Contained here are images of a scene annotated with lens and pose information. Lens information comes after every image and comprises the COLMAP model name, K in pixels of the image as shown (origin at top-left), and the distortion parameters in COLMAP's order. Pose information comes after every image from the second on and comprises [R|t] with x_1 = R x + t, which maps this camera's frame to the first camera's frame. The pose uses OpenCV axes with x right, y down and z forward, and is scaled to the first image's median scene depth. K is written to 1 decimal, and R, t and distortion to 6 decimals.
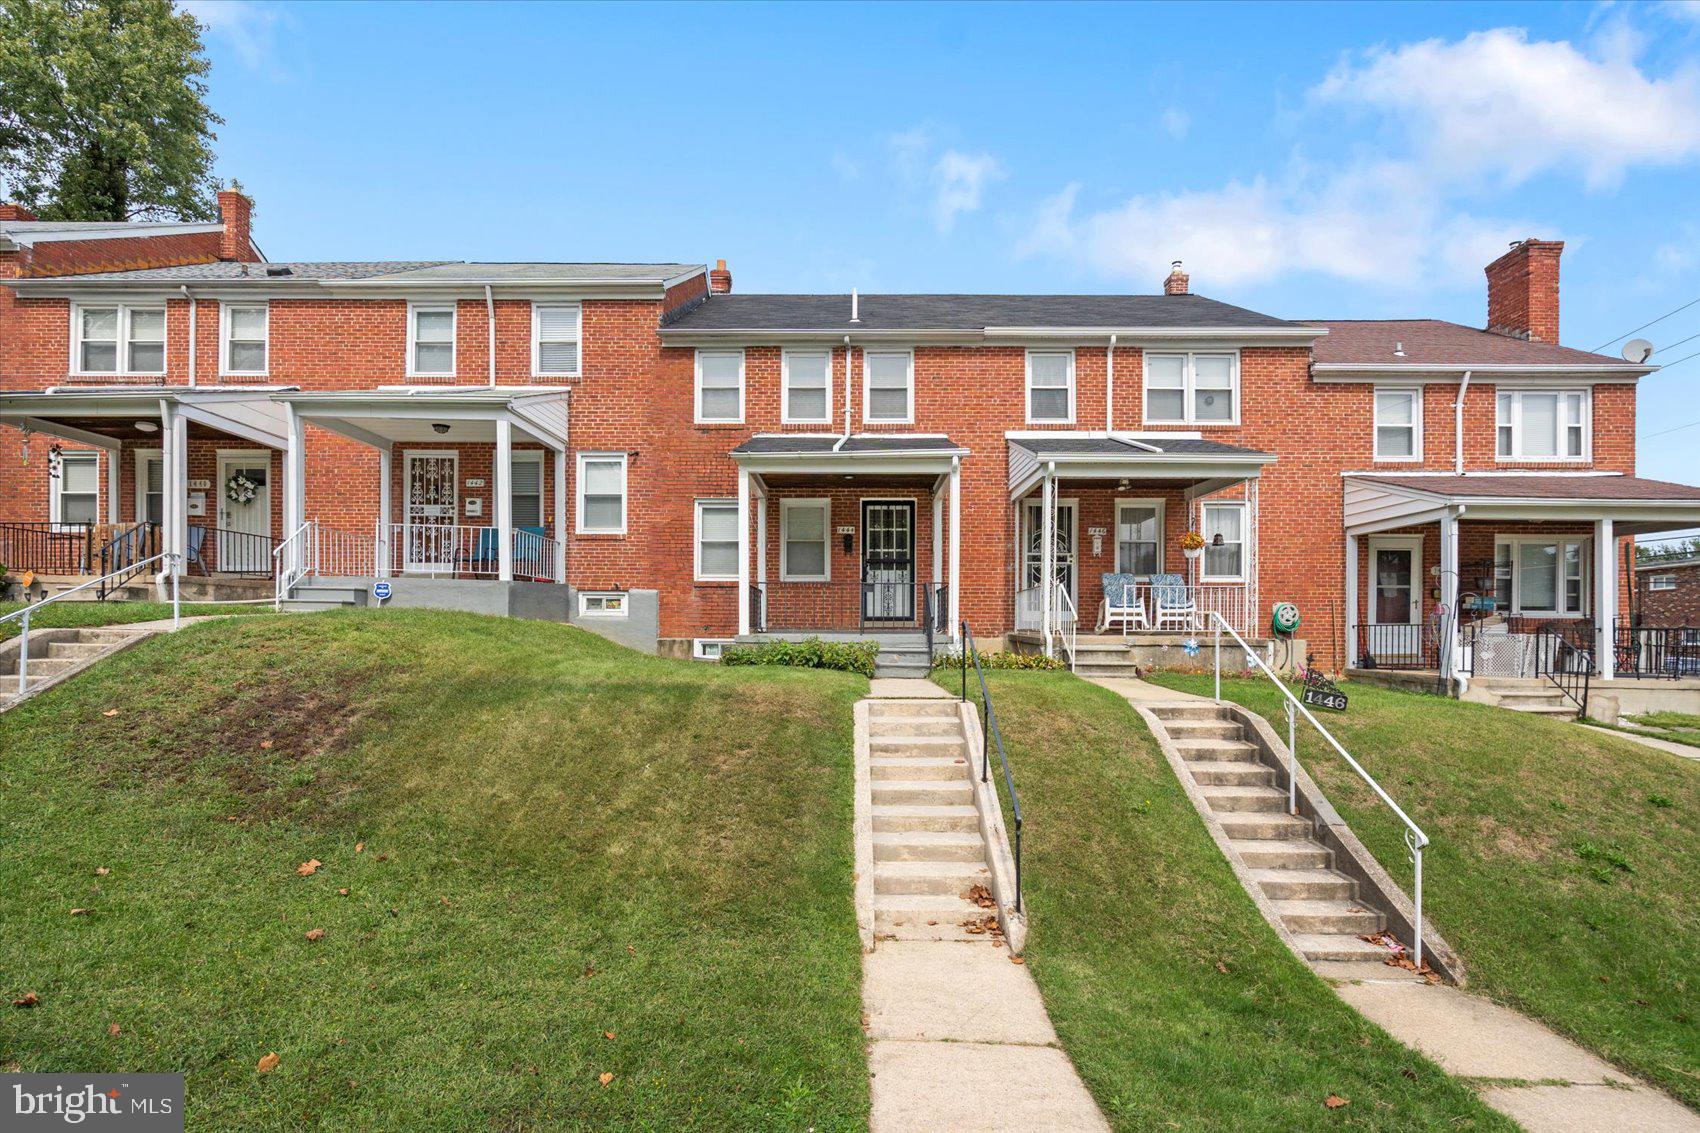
lens RADIAL K [[779.0, 0, 853.5], [0, 779.0, 565.8], [0, 0, 1]] dist [-0.007164, 0.004145]
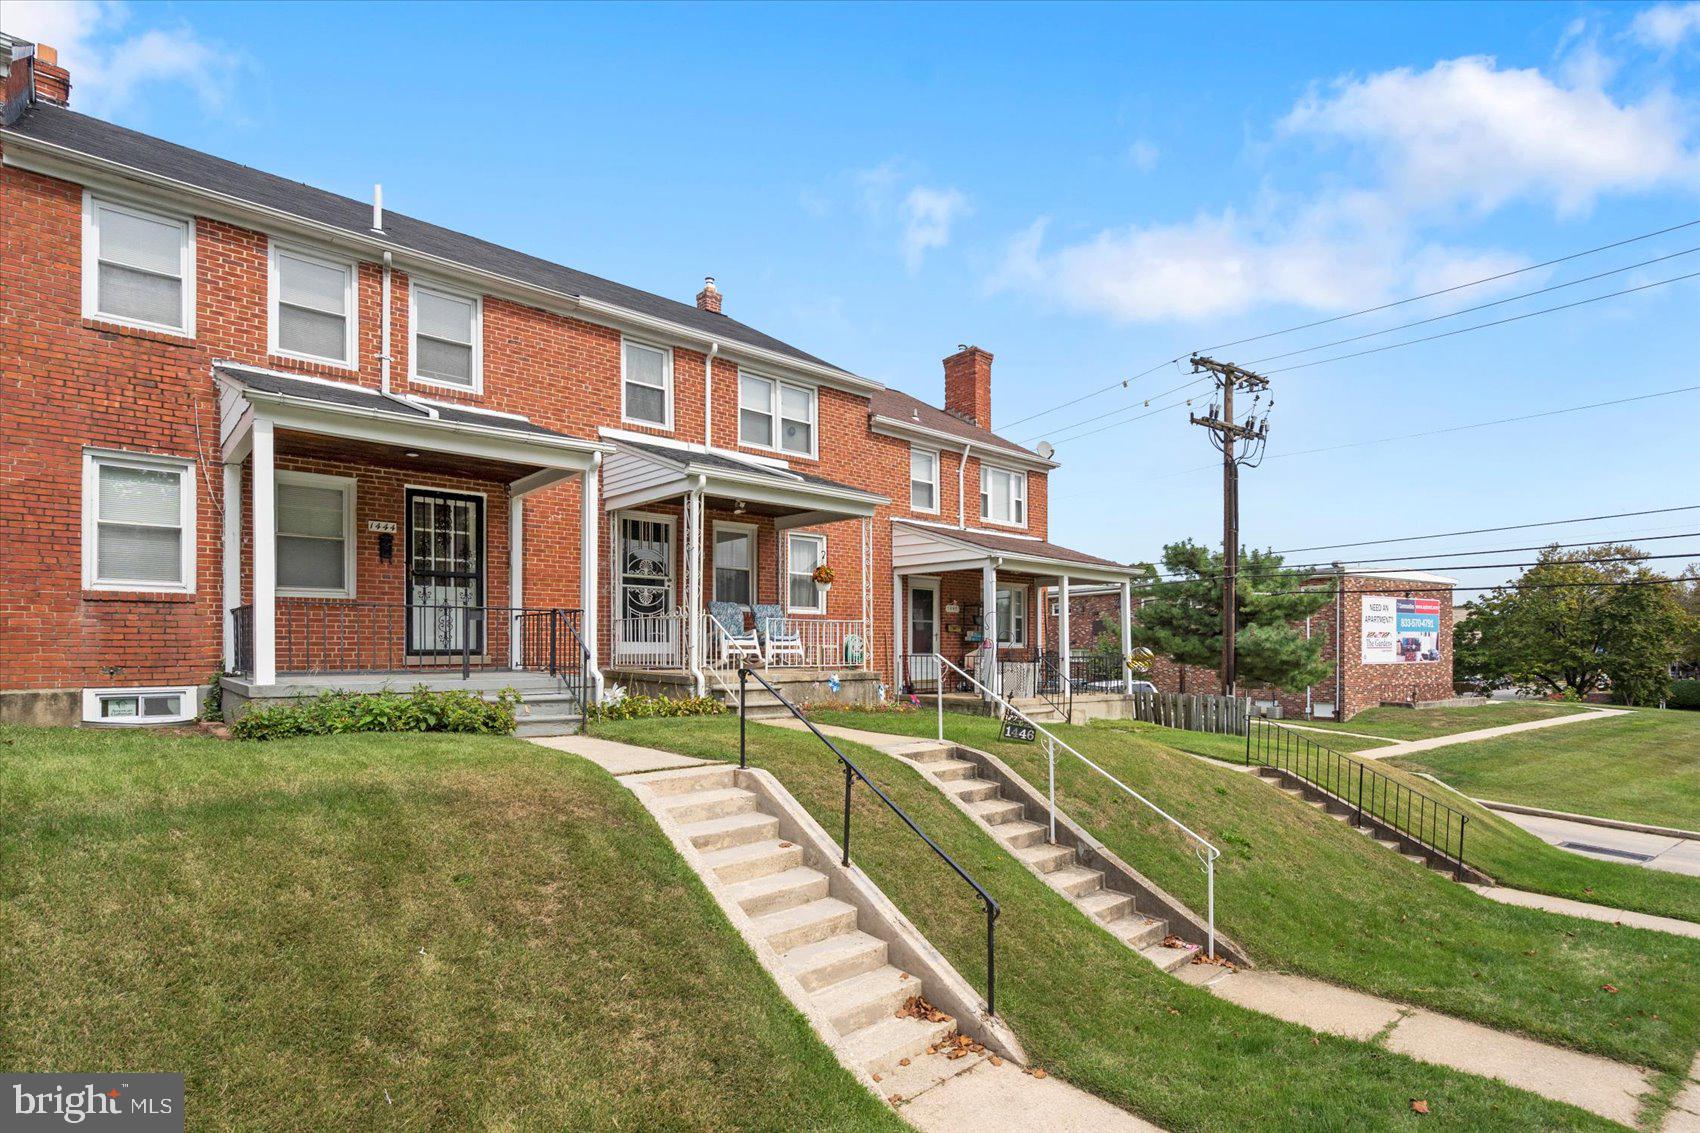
lens RADIAL K [[824.8, 0, 851.5], [0, 824.8, 590.4], [0, 0, 1]] dist [-0.010473, 0.007485]
pose [[0.733336, 0.041571, 0.678594, -0.204018], [-0.051413, 0.998662, -0.005619, -0.006233], [-0.677919, -0.030767, 0.734492, 0.165836]]
